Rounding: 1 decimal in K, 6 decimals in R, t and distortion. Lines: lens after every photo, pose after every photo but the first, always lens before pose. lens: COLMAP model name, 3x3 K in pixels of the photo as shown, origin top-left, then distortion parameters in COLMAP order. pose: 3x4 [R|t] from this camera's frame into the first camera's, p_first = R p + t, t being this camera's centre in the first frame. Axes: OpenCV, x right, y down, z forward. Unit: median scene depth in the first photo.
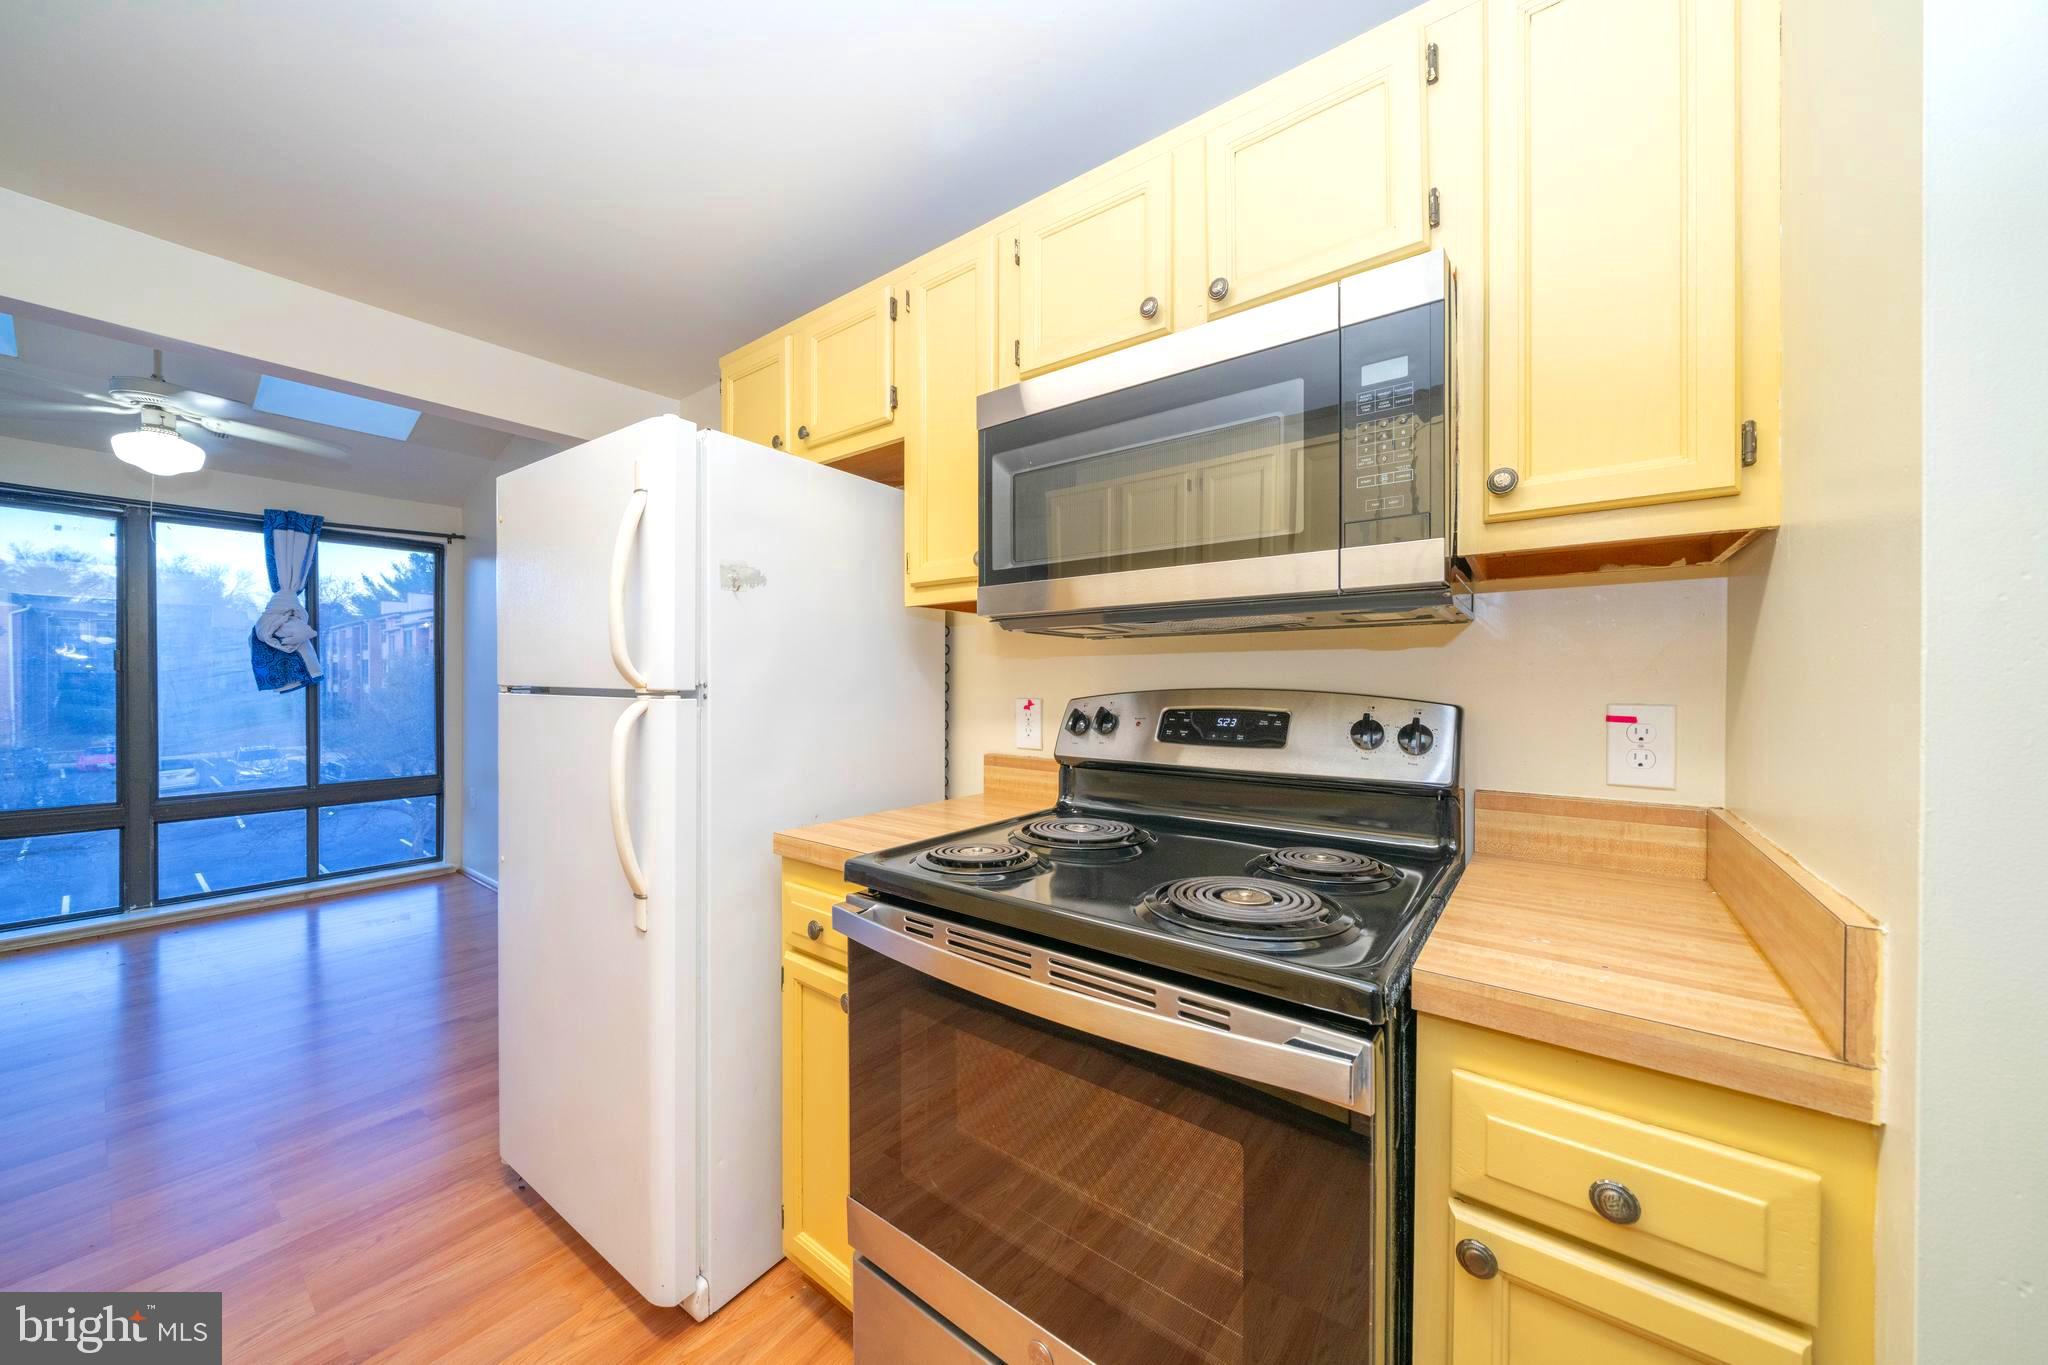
lens RADIAL K [[697.3, 0, 1027.1], [0, 697.3, 688.7], [0, 0, 1]] dist [-0.009035, -0.000506]
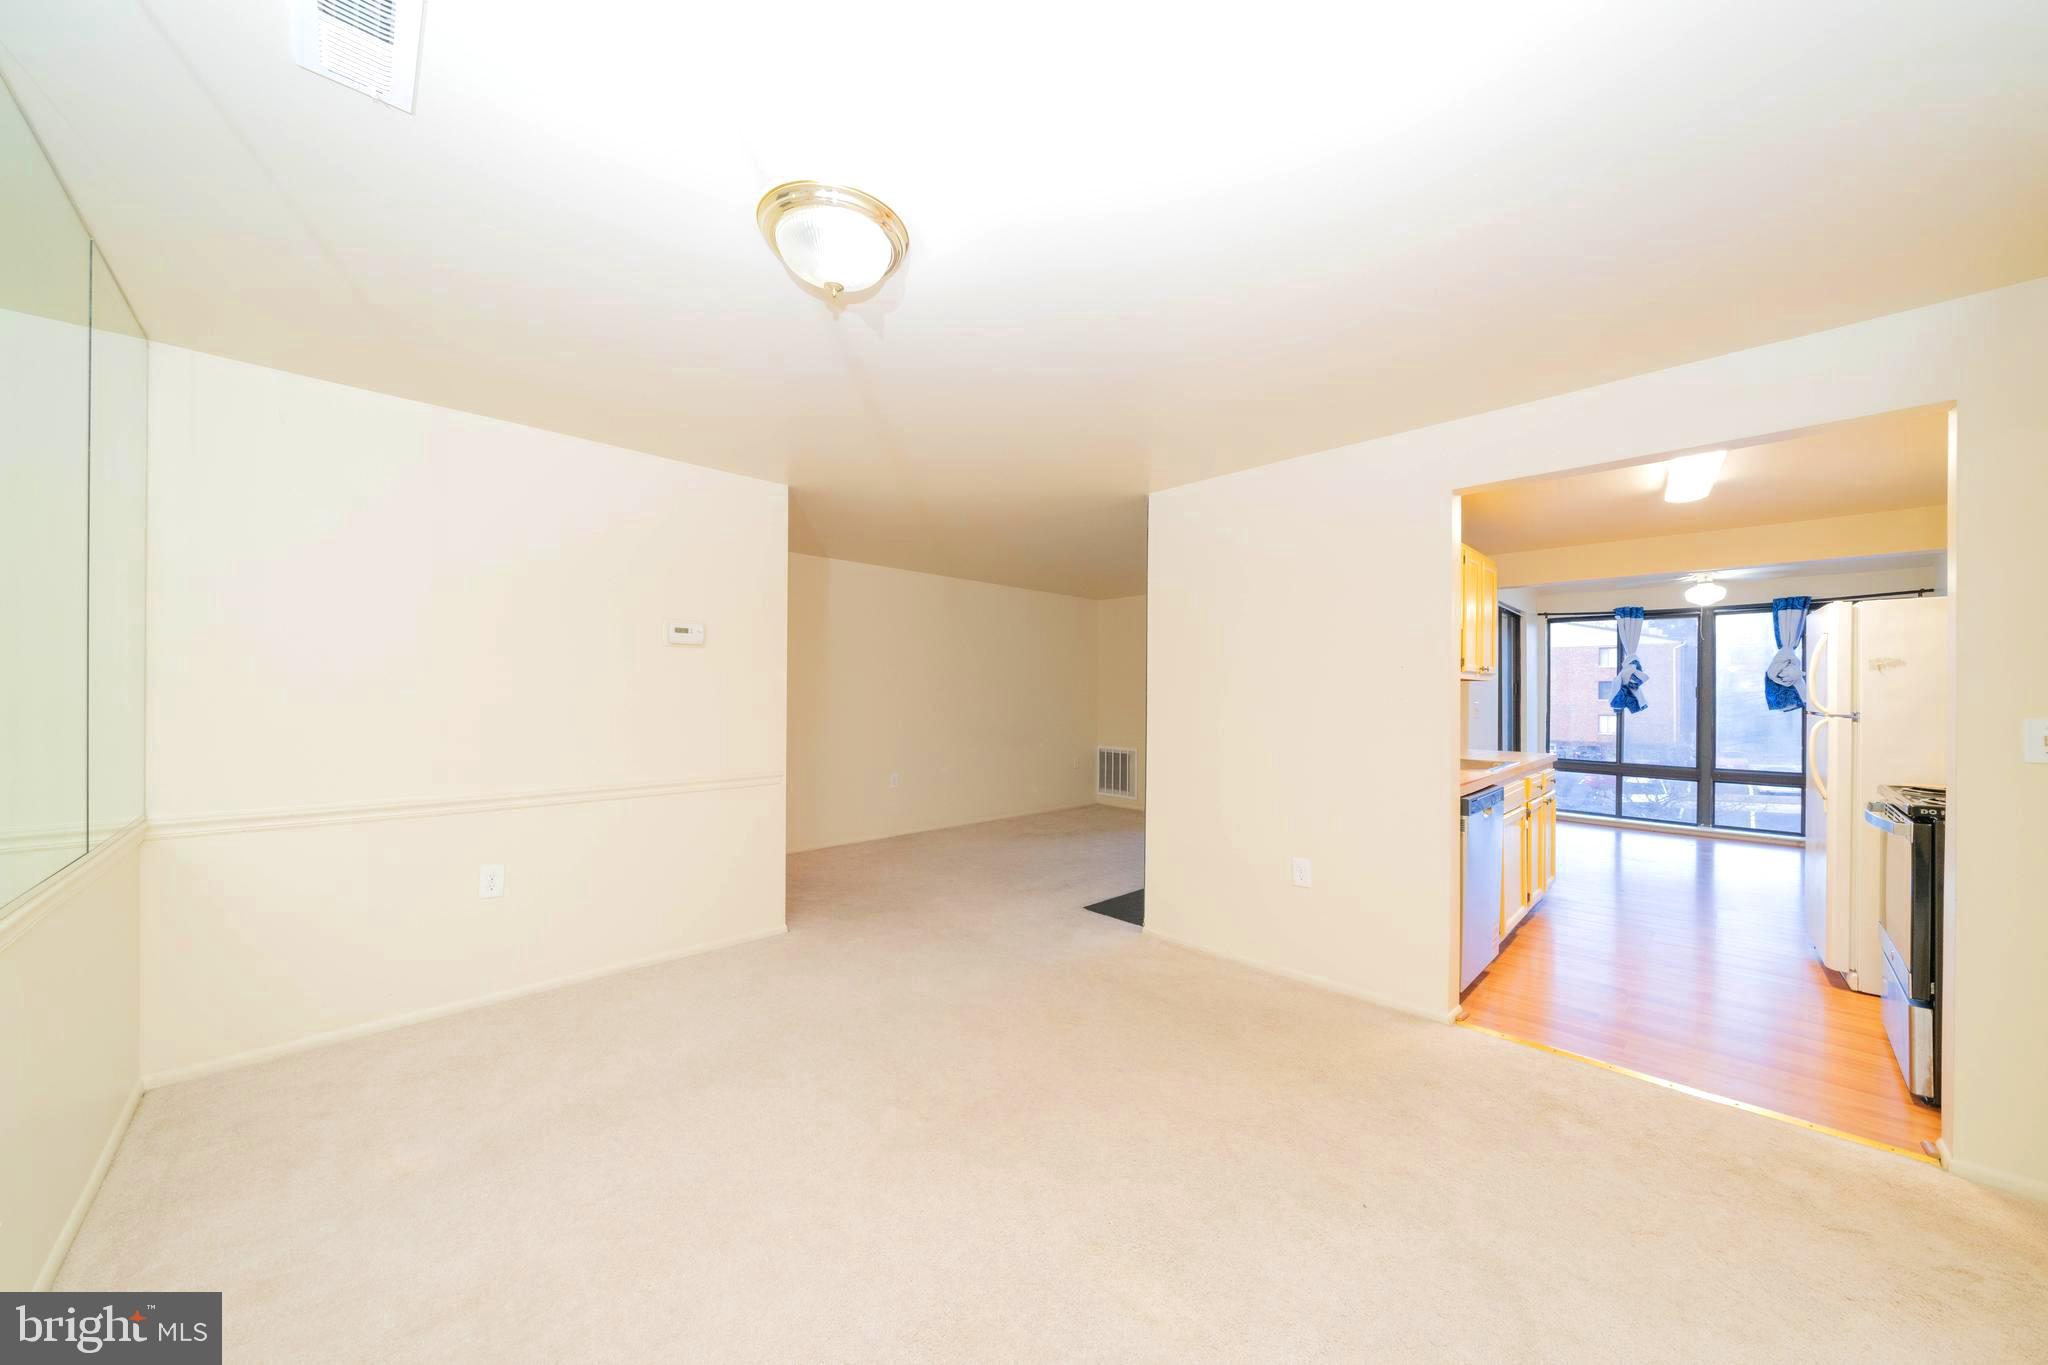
lens RADIAL K [[697.3, 0, 1026.6], [0, 697.3, 684.7], [0, 0, 1]] dist [-0.009035, -0.000506]
pose [[-0.161362, -0.013360, -0.986805, 1.773075], [-0.016913, 0.999799, -0.010771, -0.022261], [0.986750, 0.014952, -0.161556, -1.076481]]
